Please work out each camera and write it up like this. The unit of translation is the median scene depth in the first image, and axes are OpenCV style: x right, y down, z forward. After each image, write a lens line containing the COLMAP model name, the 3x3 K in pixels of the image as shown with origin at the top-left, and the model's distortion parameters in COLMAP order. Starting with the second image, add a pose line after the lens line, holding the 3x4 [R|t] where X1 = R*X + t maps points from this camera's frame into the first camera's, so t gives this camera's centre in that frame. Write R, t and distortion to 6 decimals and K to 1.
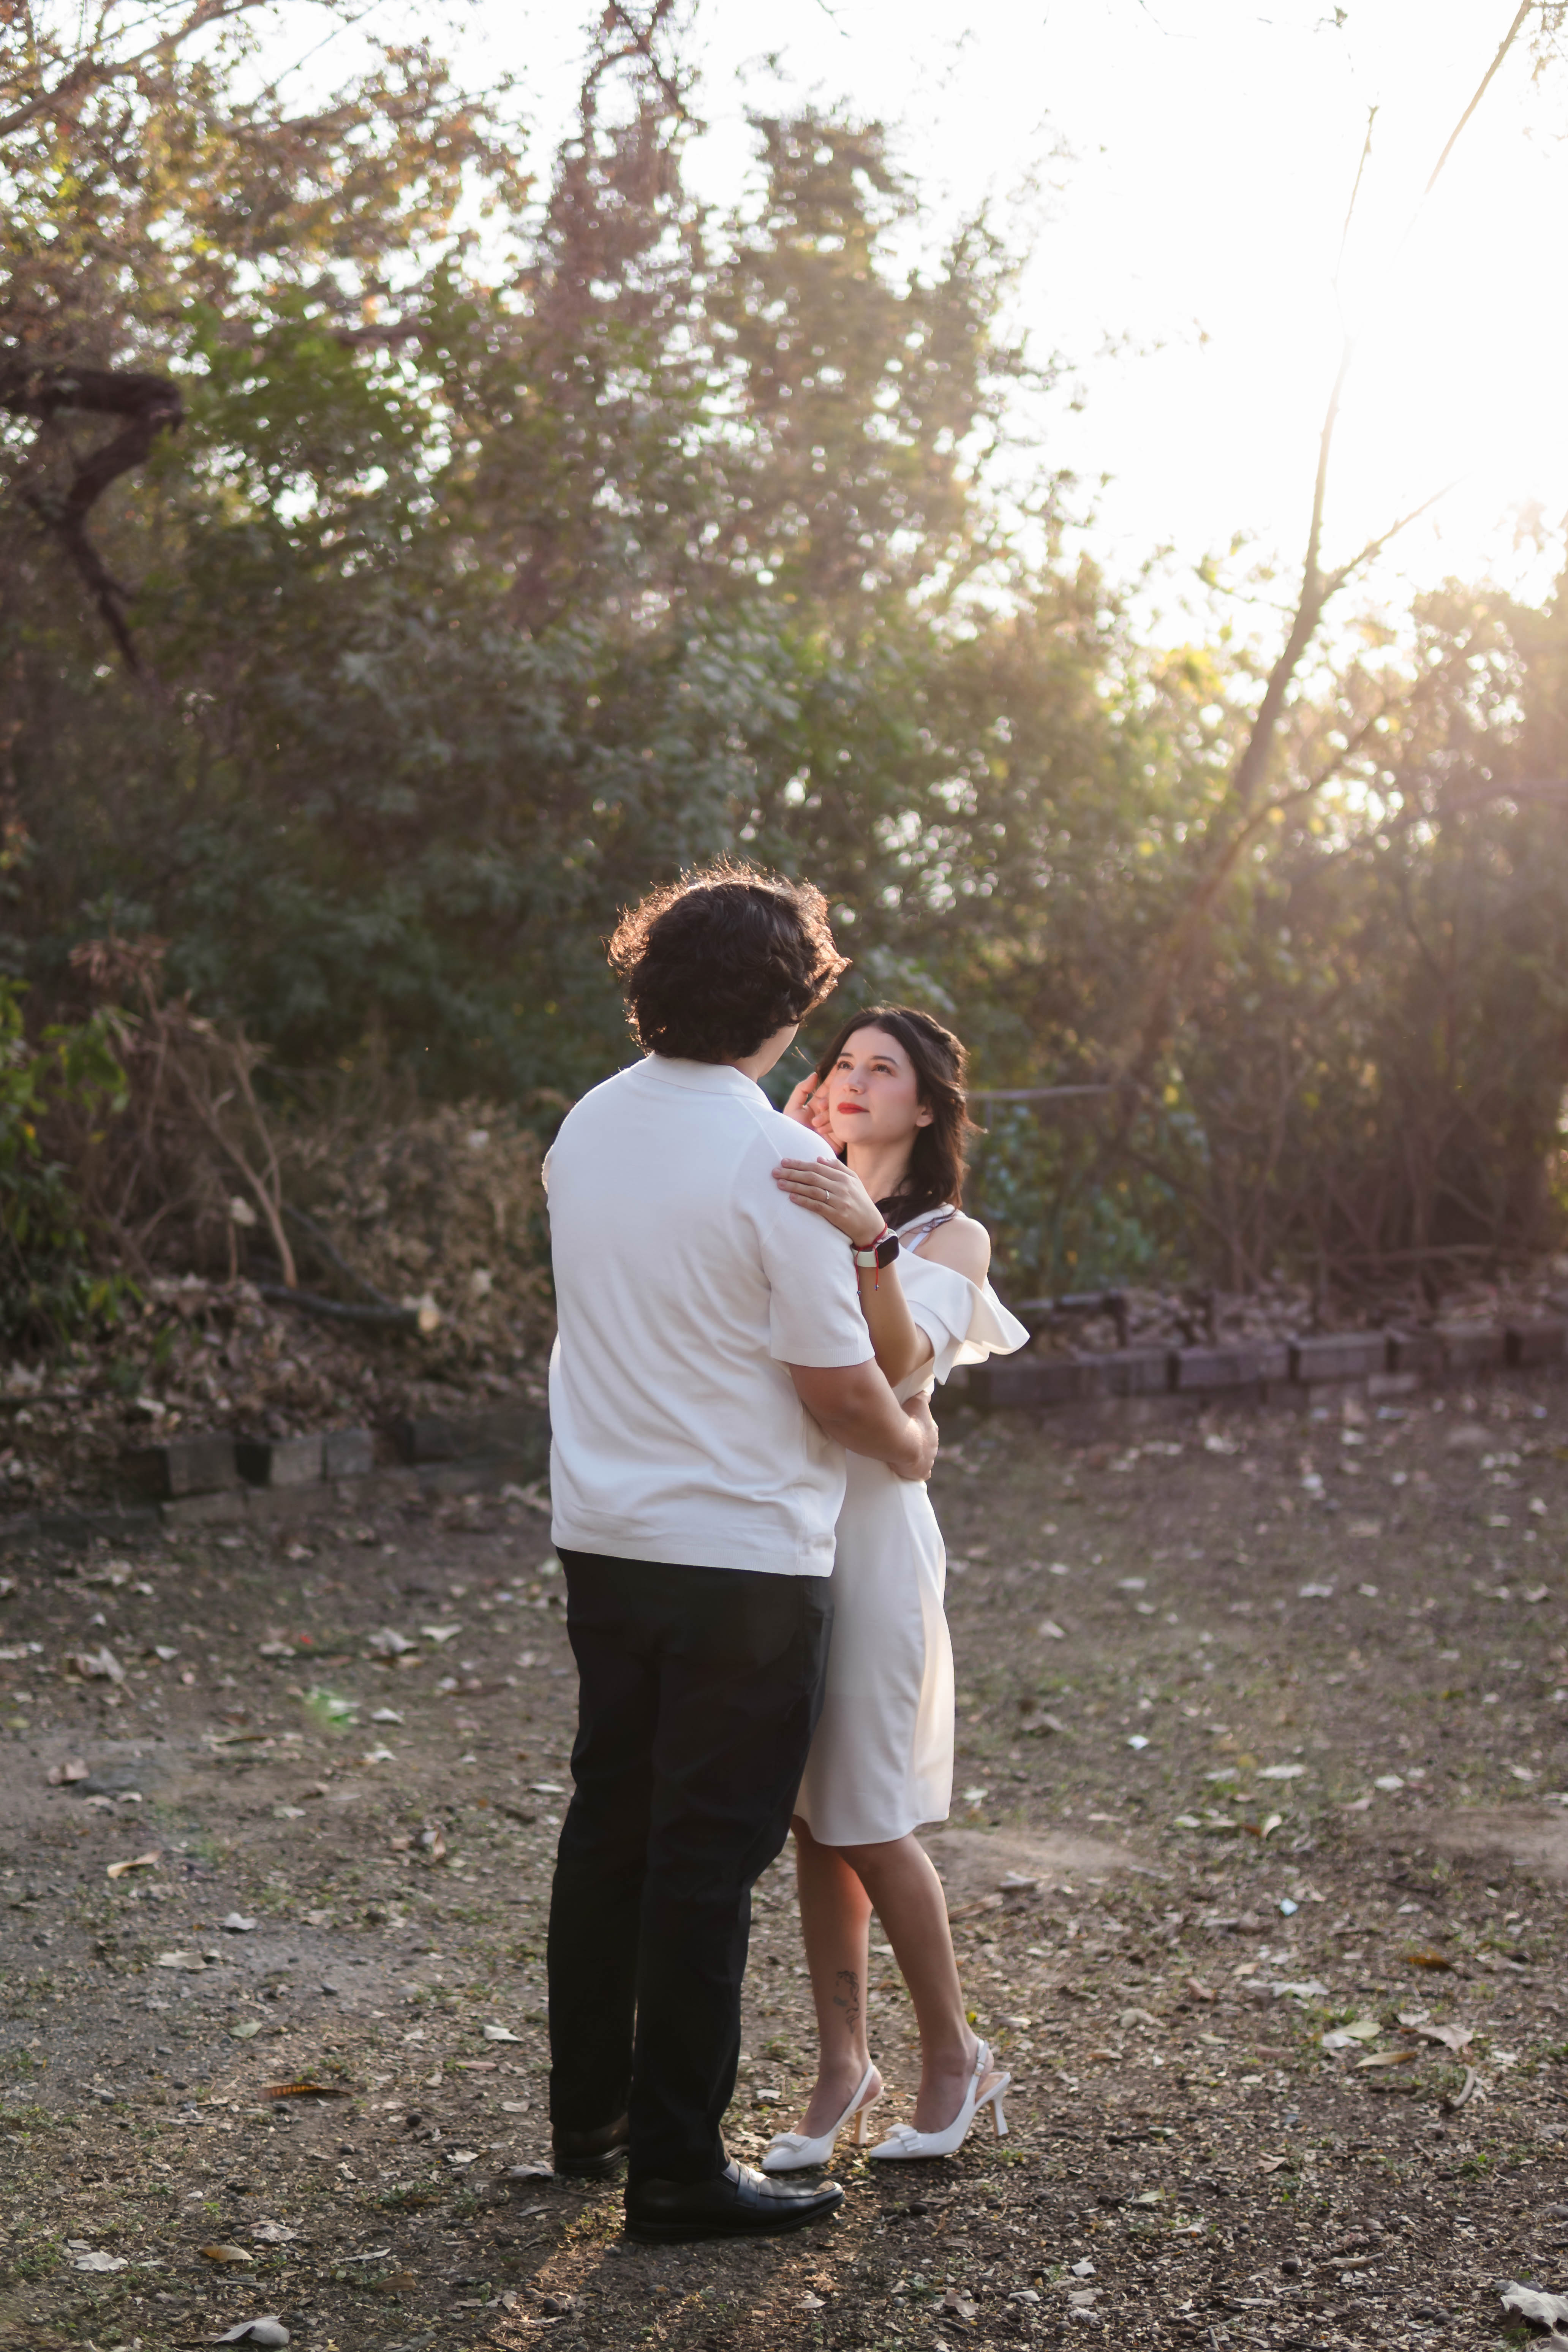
lens RADIAL K [[3239.5, 0, 784.0], [0, 3239.5, 1176.0], [0, 0, 1]] dist [-0.194835, -0.107393]
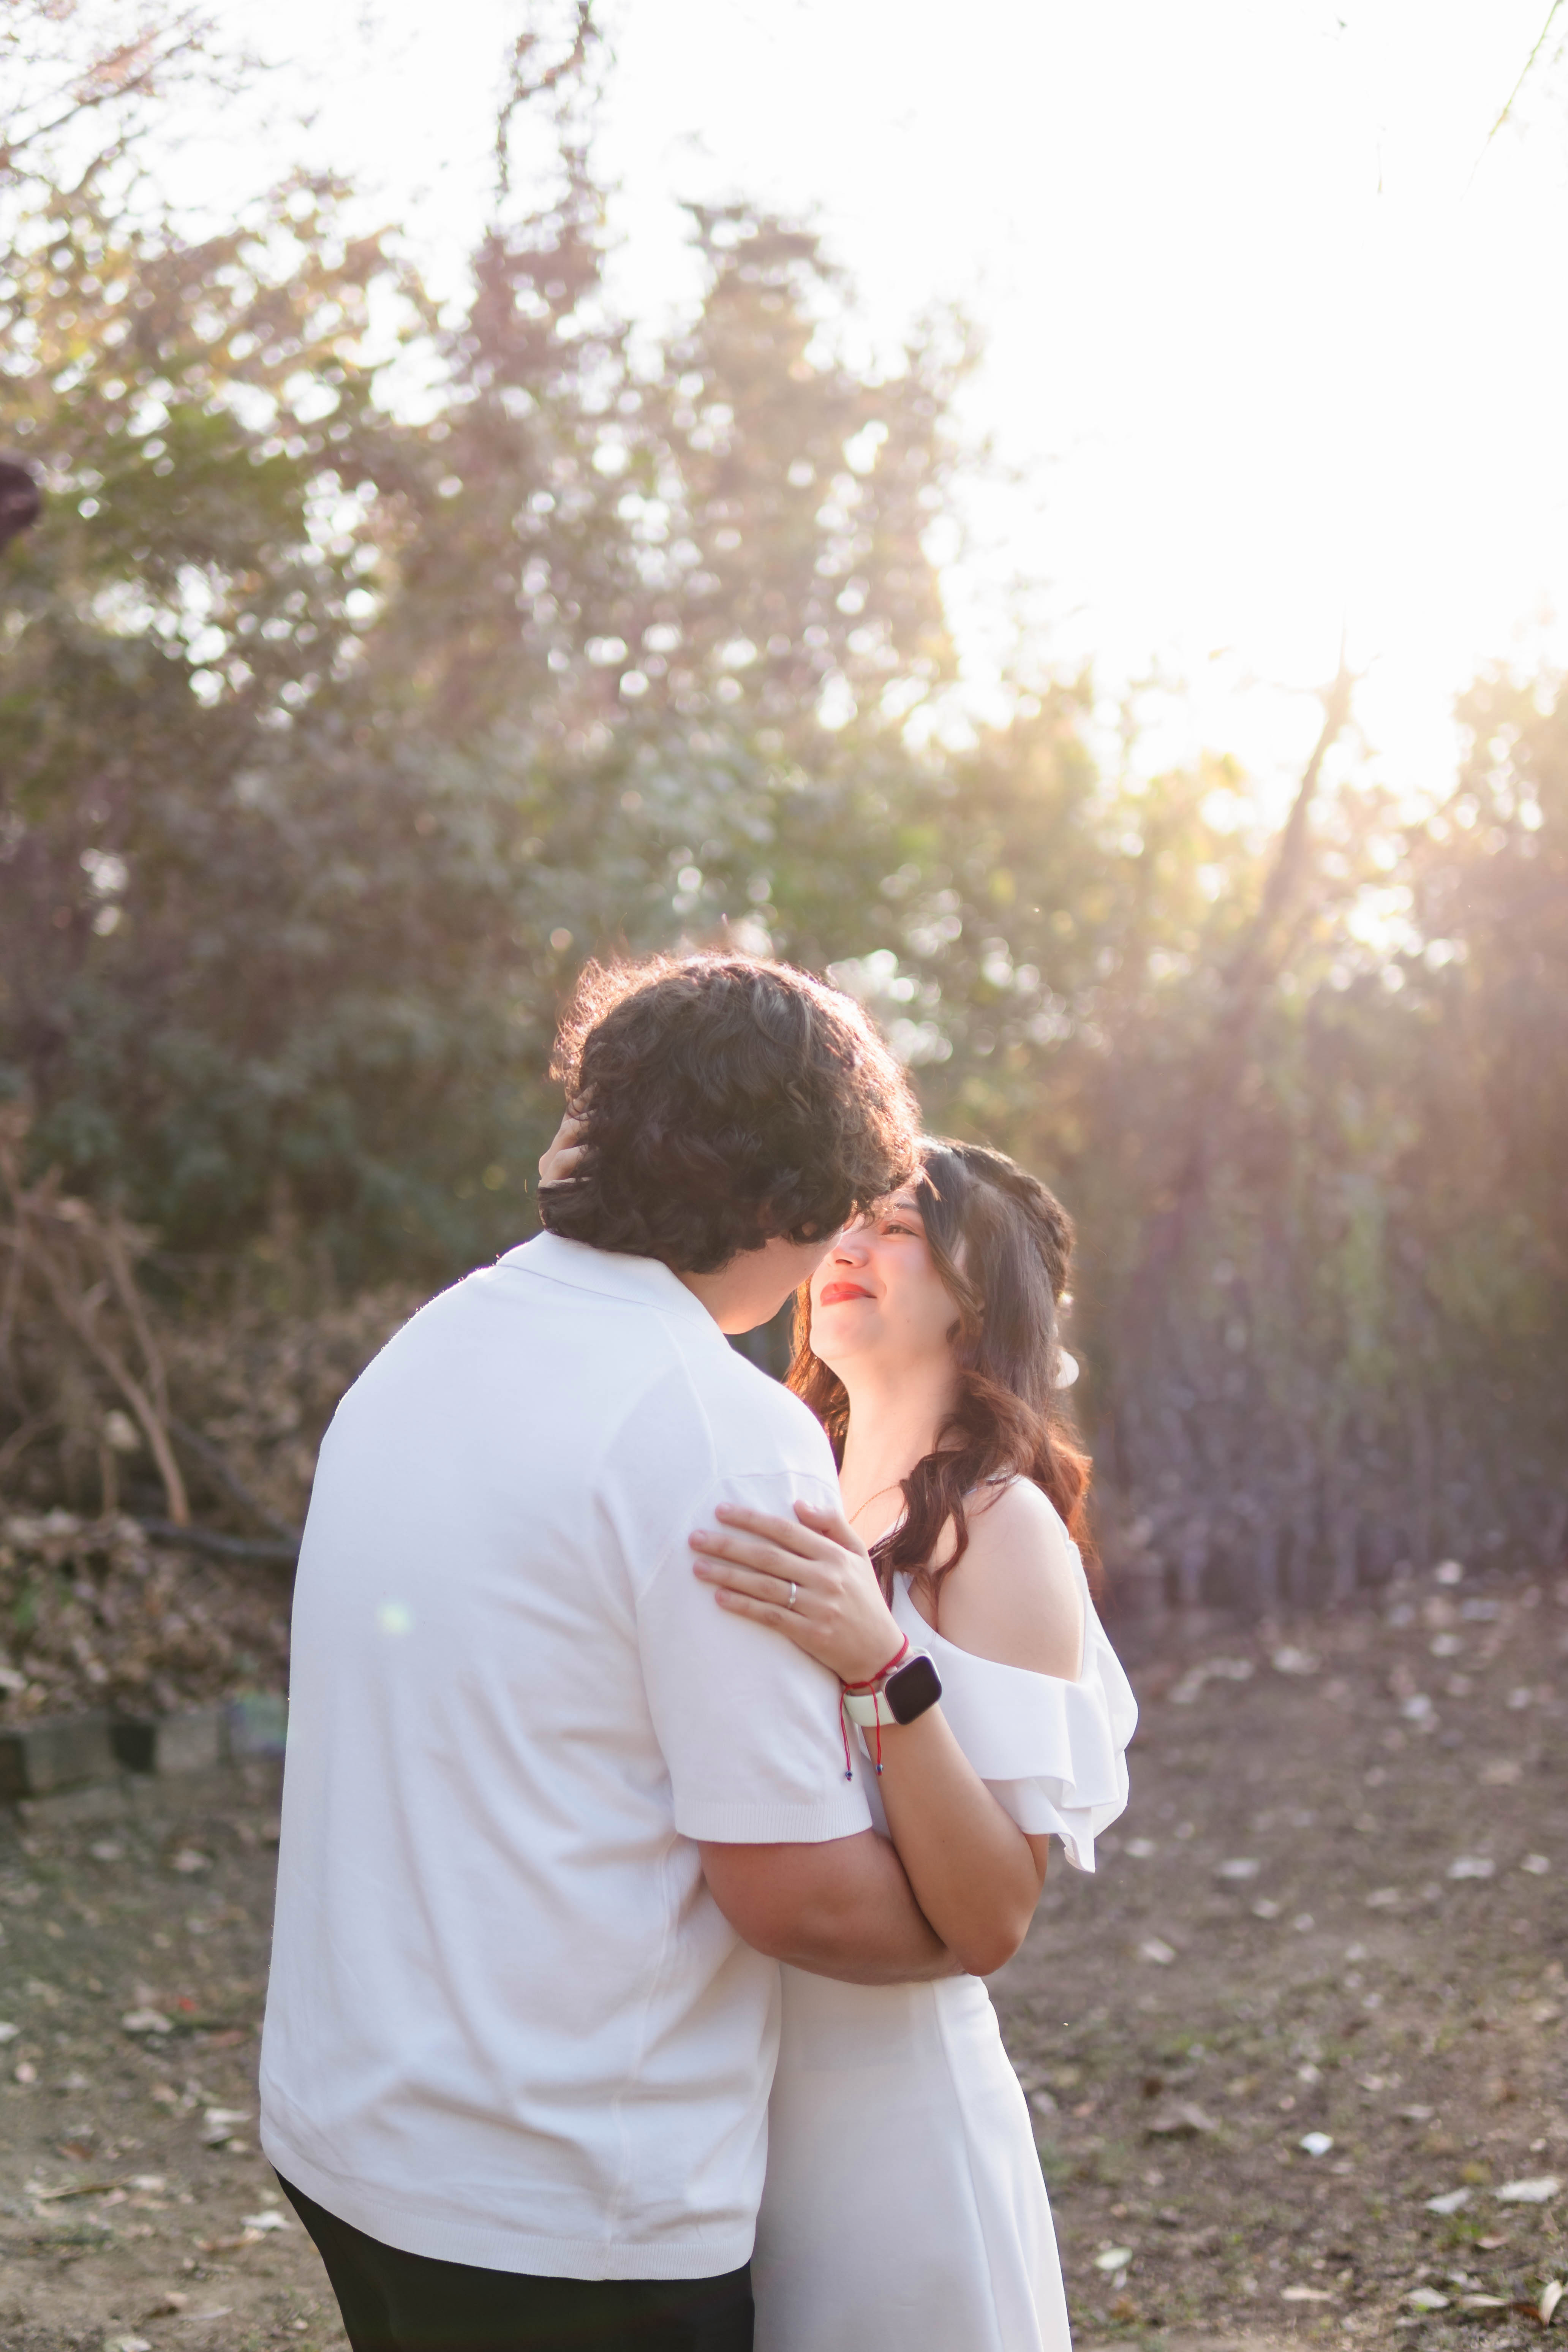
lens RADIAL K [[3239.5, 0, 784.0], [0, 3239.5, 1176.0], [0, 0, 1]] dist [-0.194835, -0.107393]
pose [[0.999244, -0.035701, 0.015372, -0.008437], [0.036448, 0.998015, -0.051360, -0.006310], [-0.013508, 0.051881, 0.998562, 0.175915]]
